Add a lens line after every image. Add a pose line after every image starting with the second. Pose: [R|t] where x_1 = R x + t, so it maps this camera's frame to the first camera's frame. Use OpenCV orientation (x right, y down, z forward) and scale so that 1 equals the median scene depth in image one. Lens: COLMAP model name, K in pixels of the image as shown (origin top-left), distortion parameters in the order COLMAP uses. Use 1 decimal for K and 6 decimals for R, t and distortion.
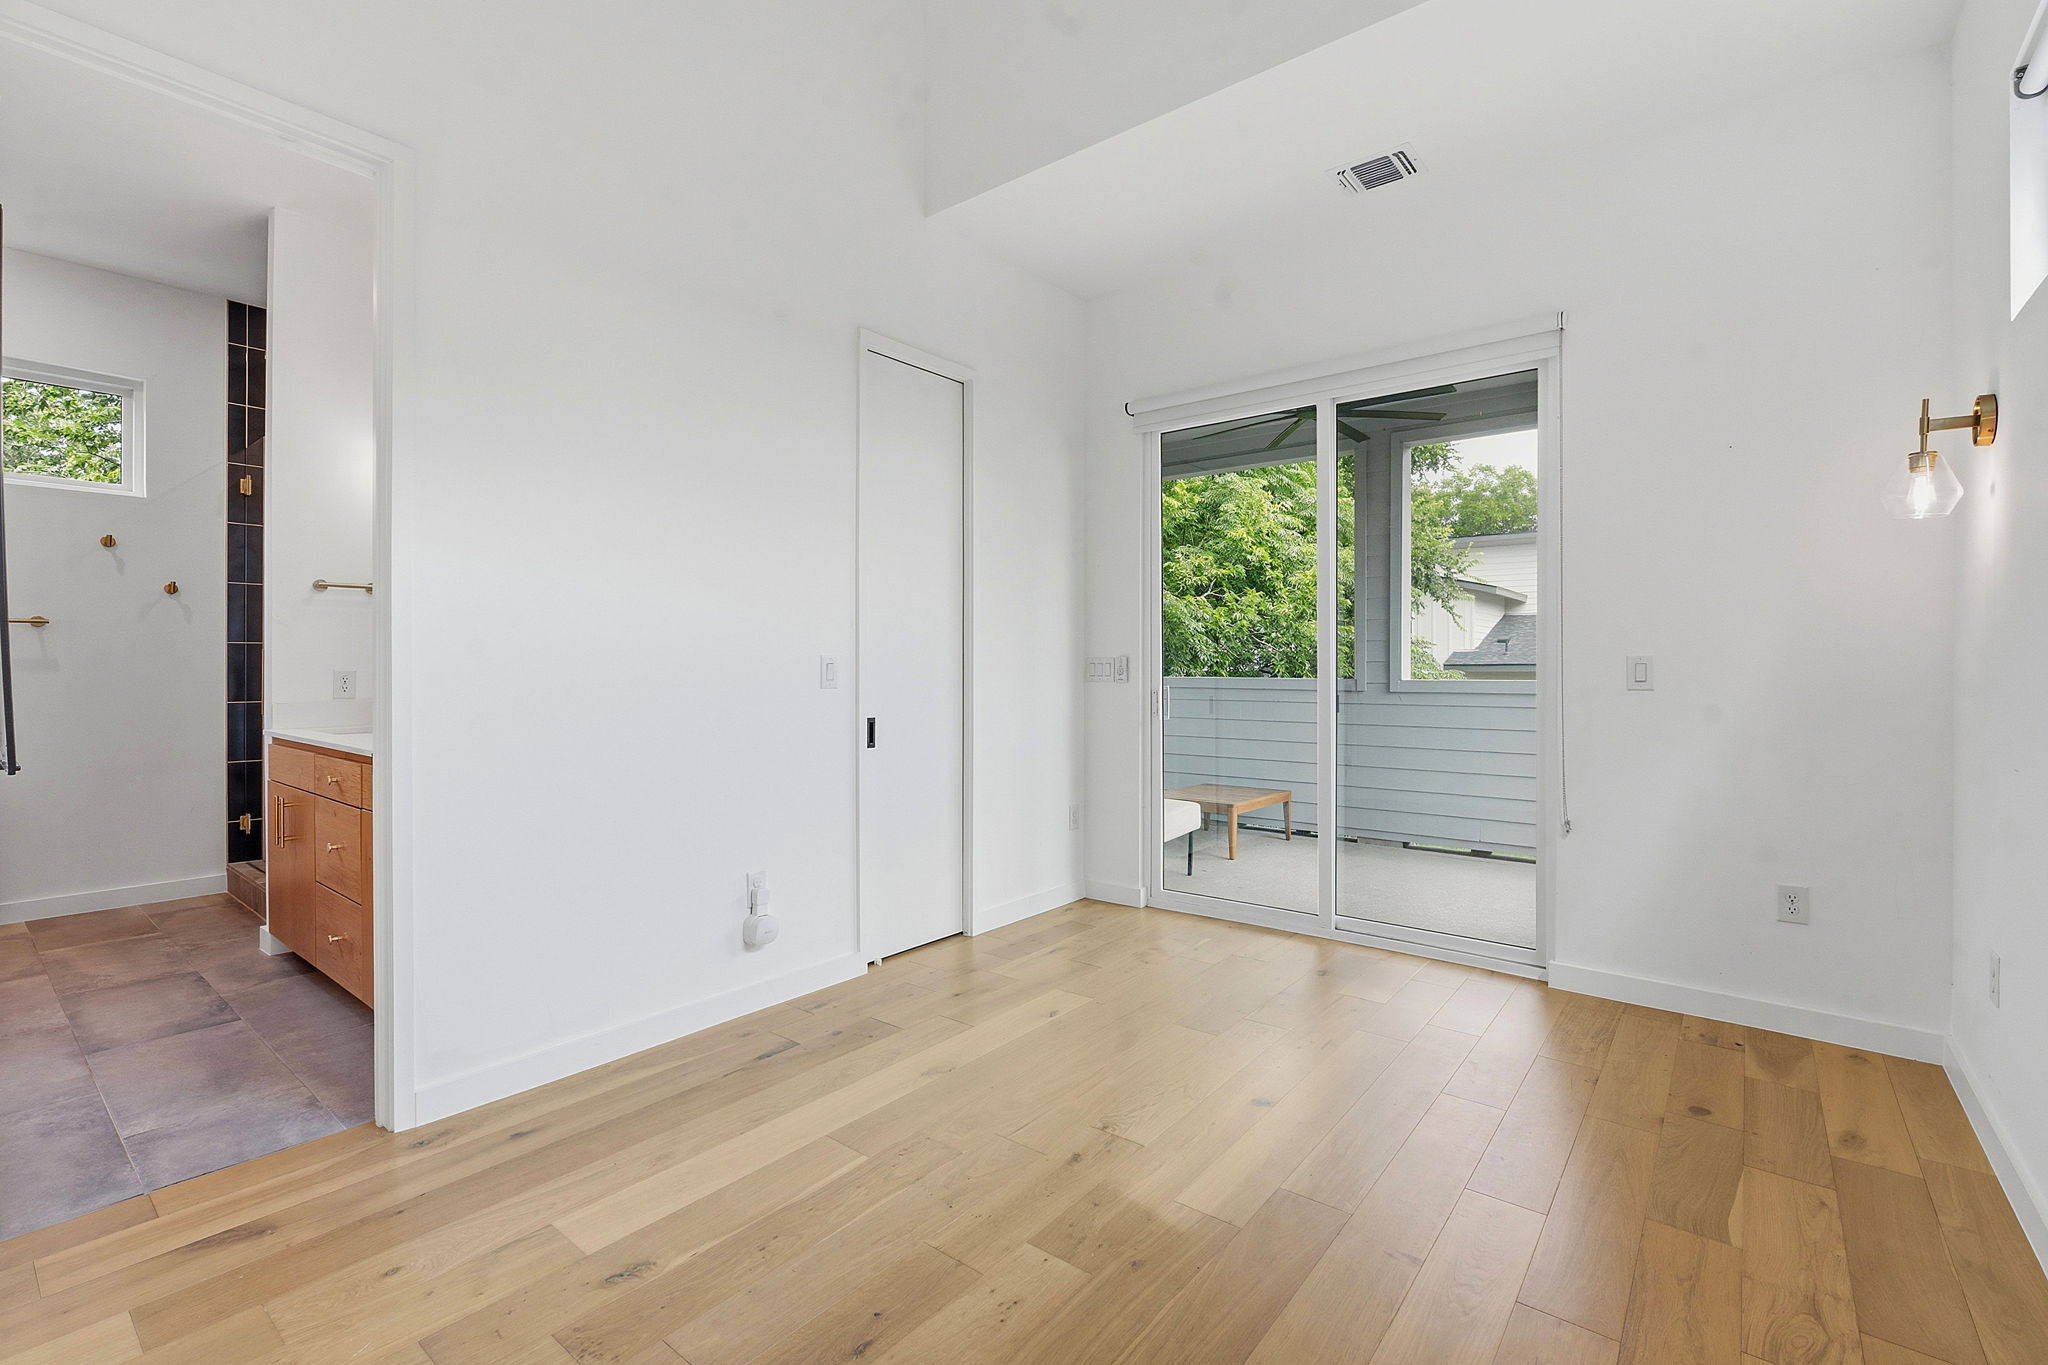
lens RADIAL K [[911.6, 0, 1020.9], [0, 911.6, 675.1], [0, 0, 1]] dist [-0.010407, 0.002413]
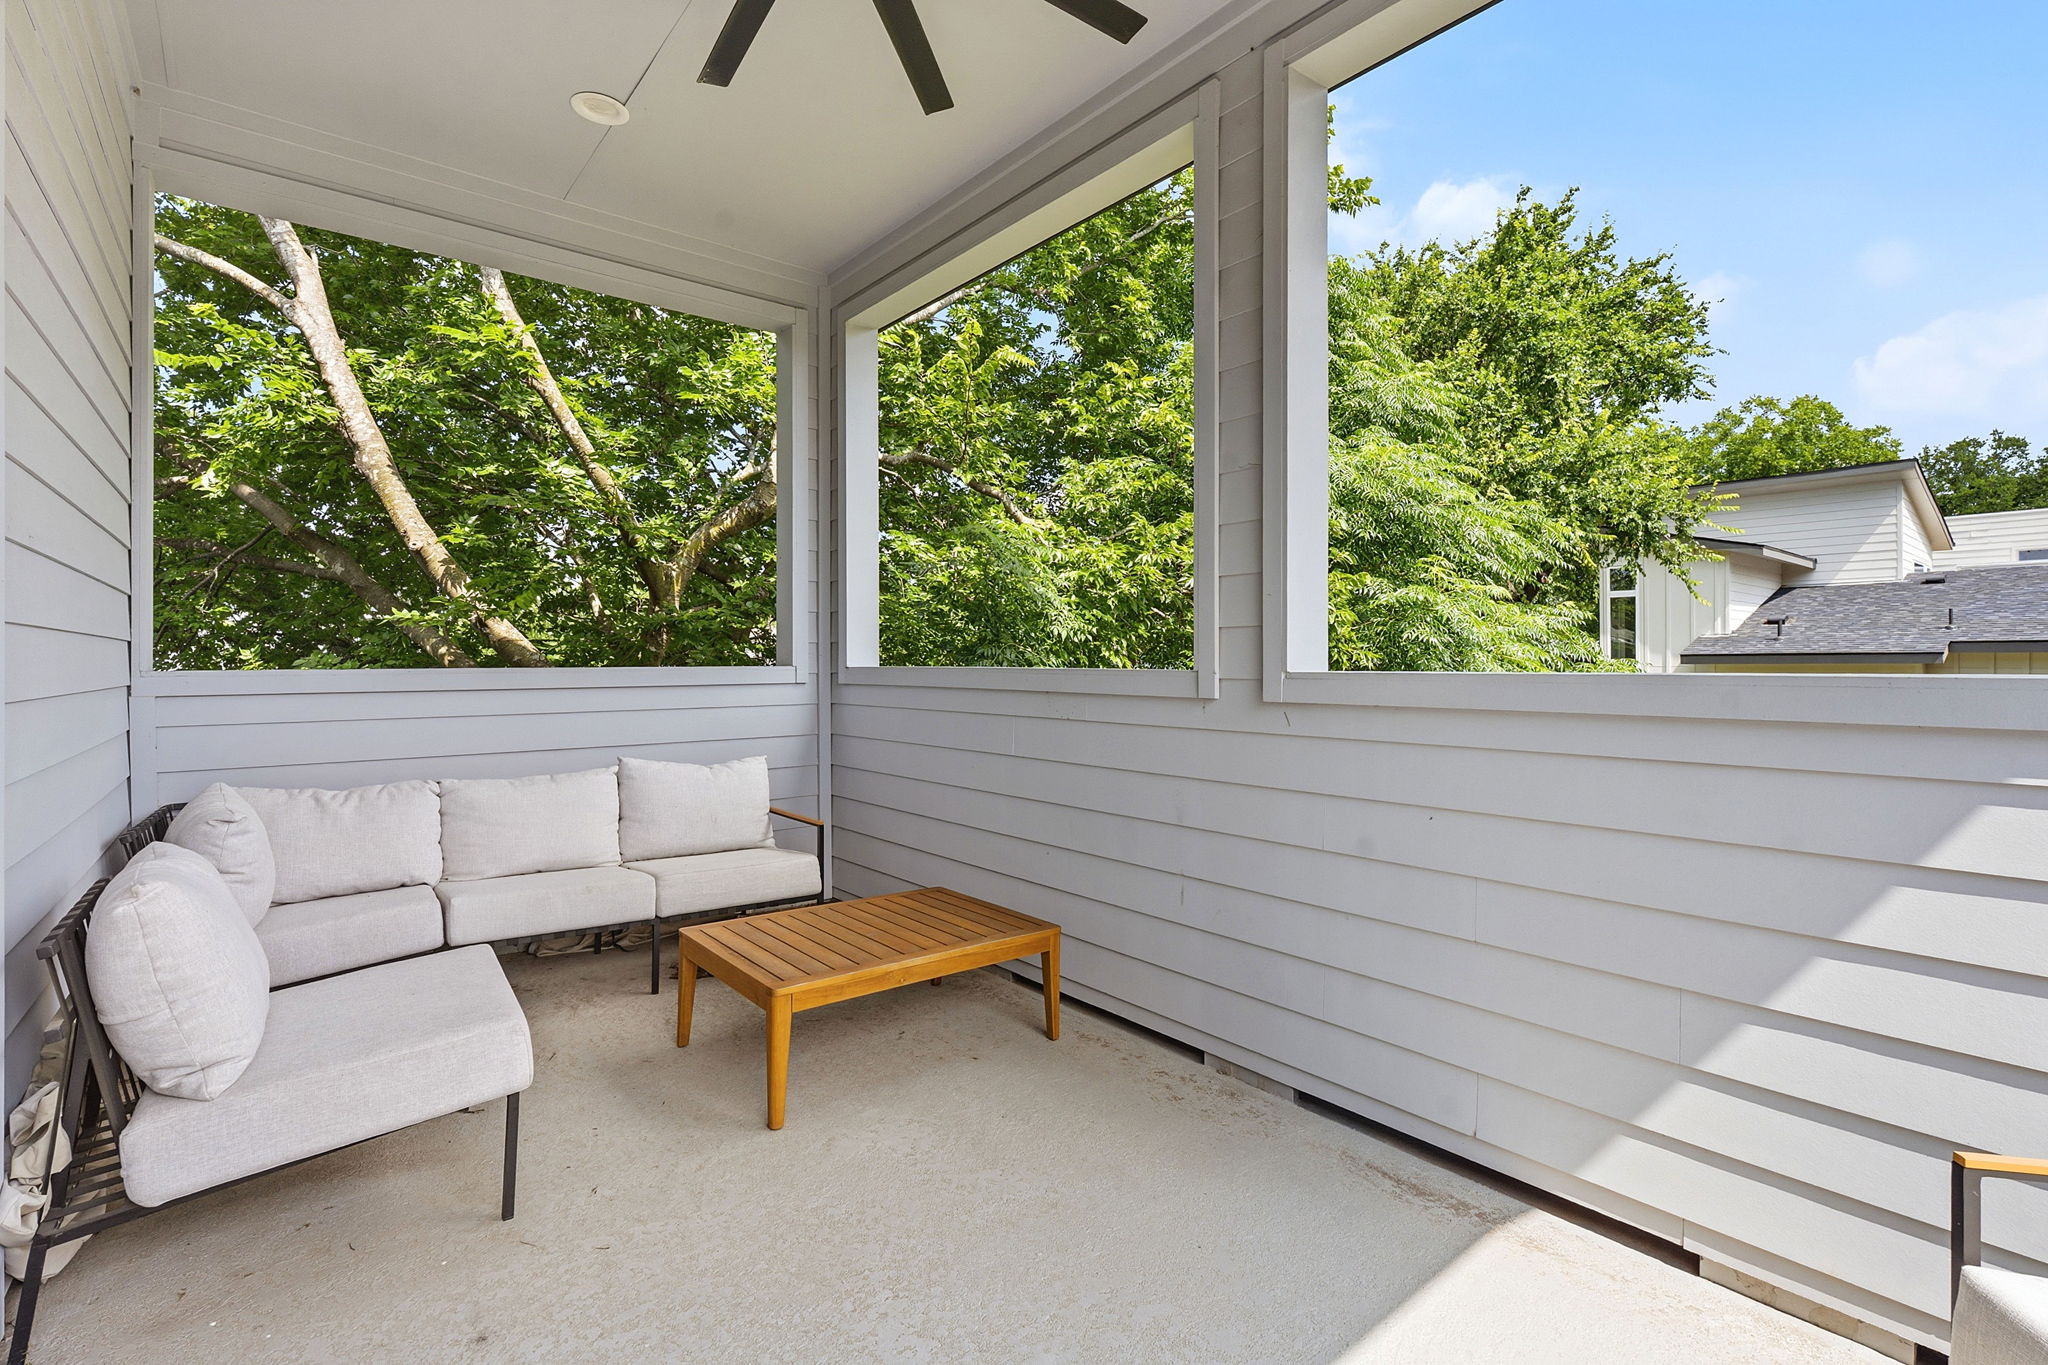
lens RADIAL K [[911.6, 0, 1030.2], [0, 911.6, 680.3], [0, 0, 1]] dist [-0.010407, 0.002413]
pose [[0.975316, 0.002151, -0.220803, 0.855811], [0.000137, 0.999946, 0.010349, 0.010191], [0.220813, -0.010124, 0.975264, 1.272795]]
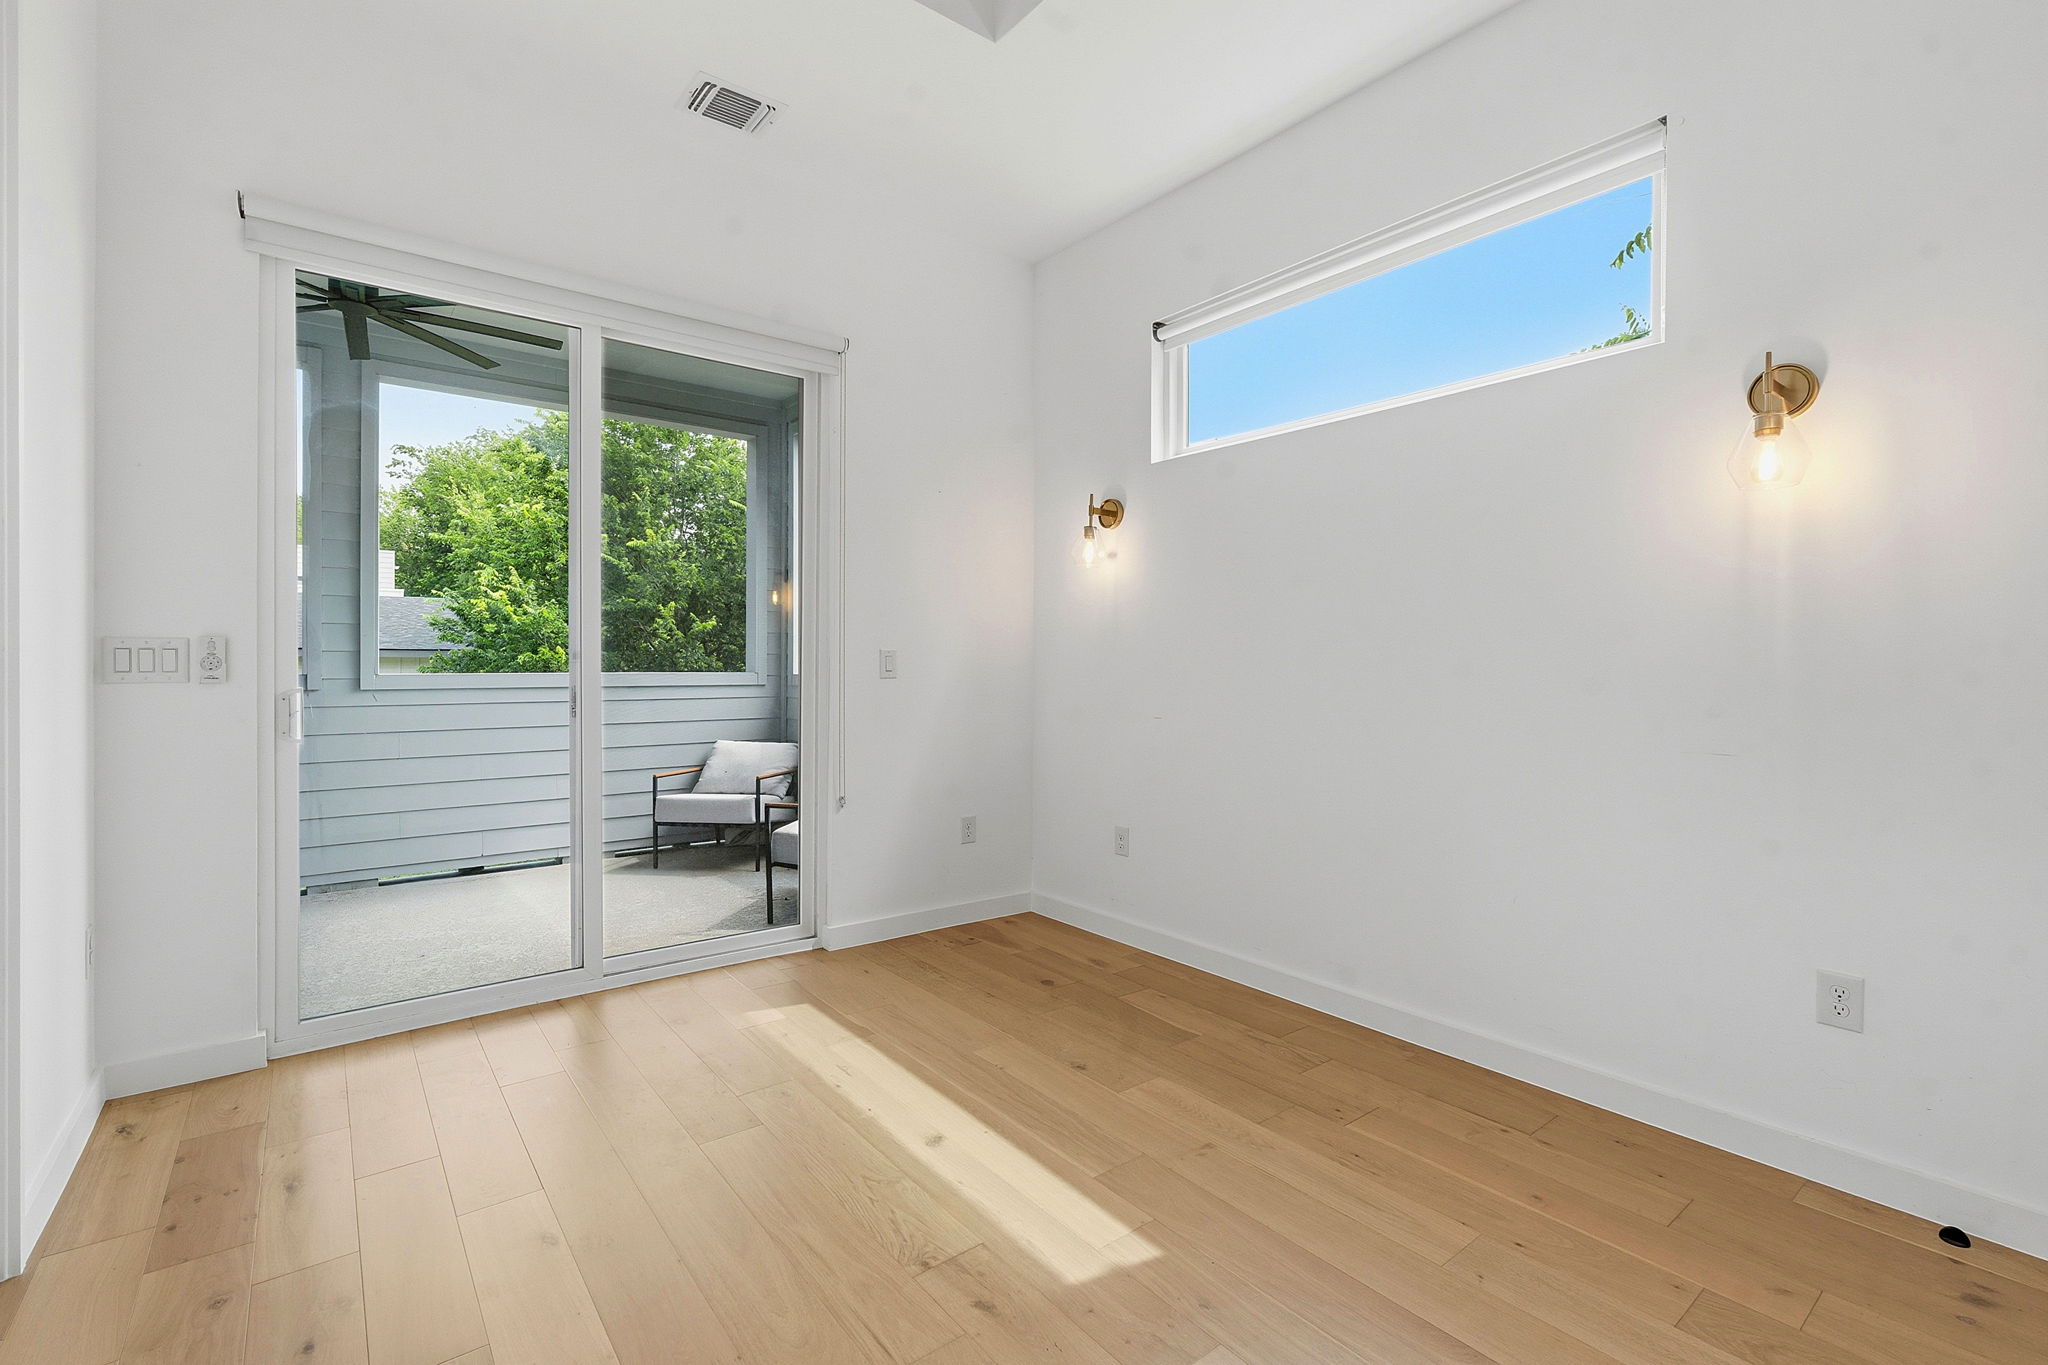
lens RADIAL K [[911.6, 0, 1028.4], [0, 911.6, 674.0], [0, 0, 1]] dist [-0.010407, 0.002413]
pose [[0.220372, -0.011487, 0.975348, -0.489934], [0.005576, 0.999929, 0.010516, -0.000446], [-0.975400, 0.003121, 0.220420, 0.593783]]
